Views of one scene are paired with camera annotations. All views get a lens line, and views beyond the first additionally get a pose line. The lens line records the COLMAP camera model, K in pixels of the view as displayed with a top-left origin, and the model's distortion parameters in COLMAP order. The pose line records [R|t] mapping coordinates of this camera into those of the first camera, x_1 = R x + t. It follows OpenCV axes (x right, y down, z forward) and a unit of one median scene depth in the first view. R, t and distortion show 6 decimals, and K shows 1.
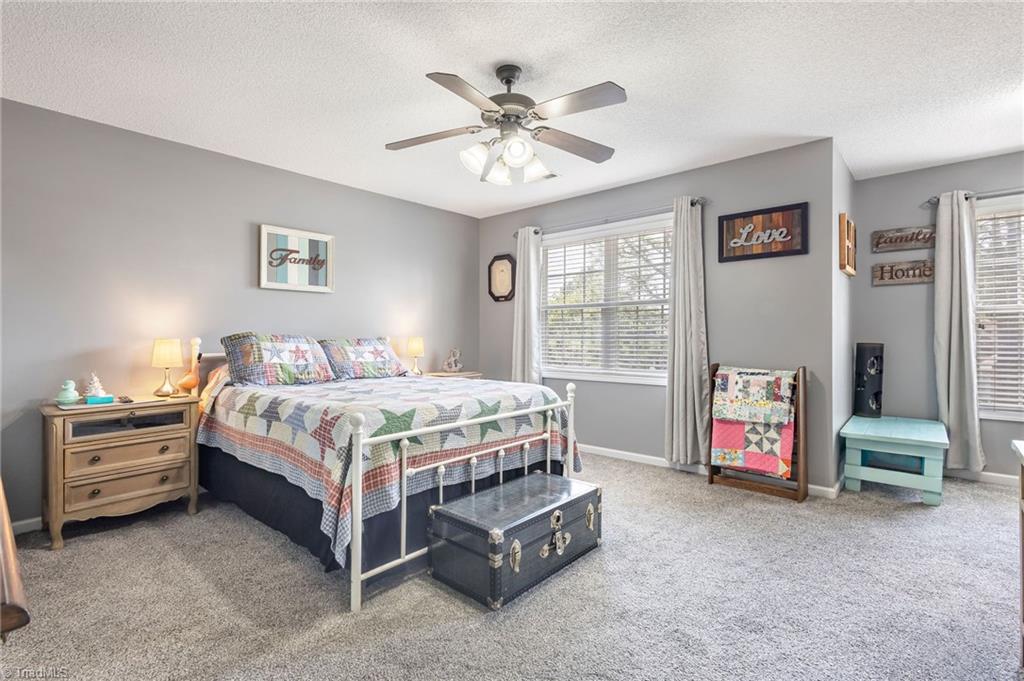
lens RADIAL K [[482.6, 0, 506.7], [0, 482.6, 333.9], [0, 0, 1]] dist [0.003956, -0.004745]
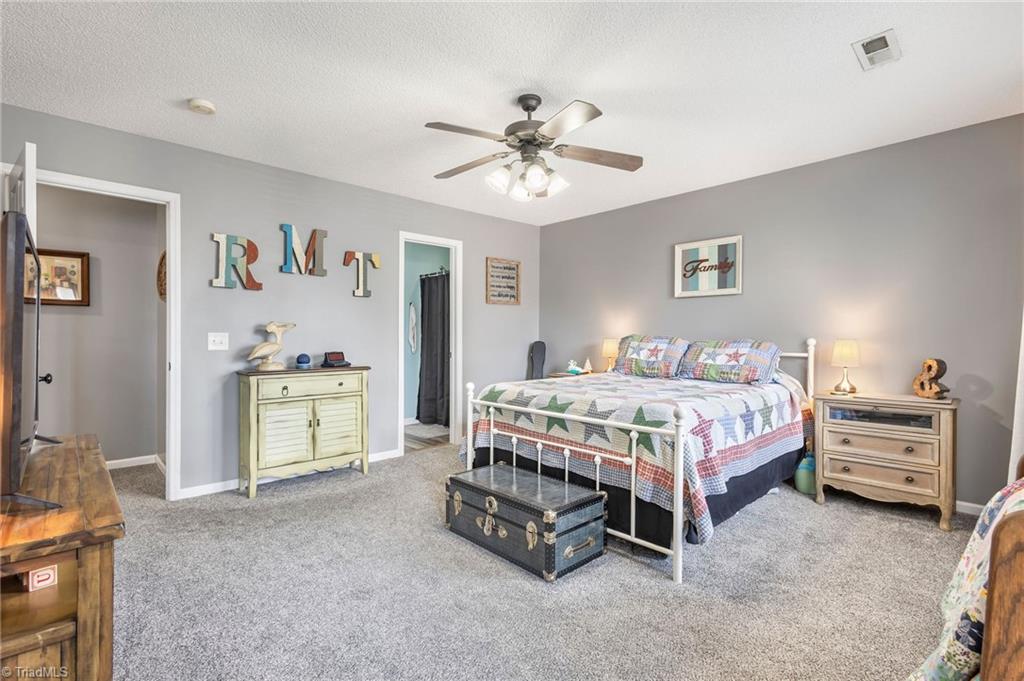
lens RADIAL K [[482.6, 0, 506.7], [0, 482.6, 333.9], [0, 0, 1]] dist [0.003956, -0.004745]
pose [[-0.100791, -0.001147, -0.994907, 1.150169], [0.000284, 0.999999, -0.001182, -0.004528], [0.994908, -0.000402, -0.100790, 1.096182]]
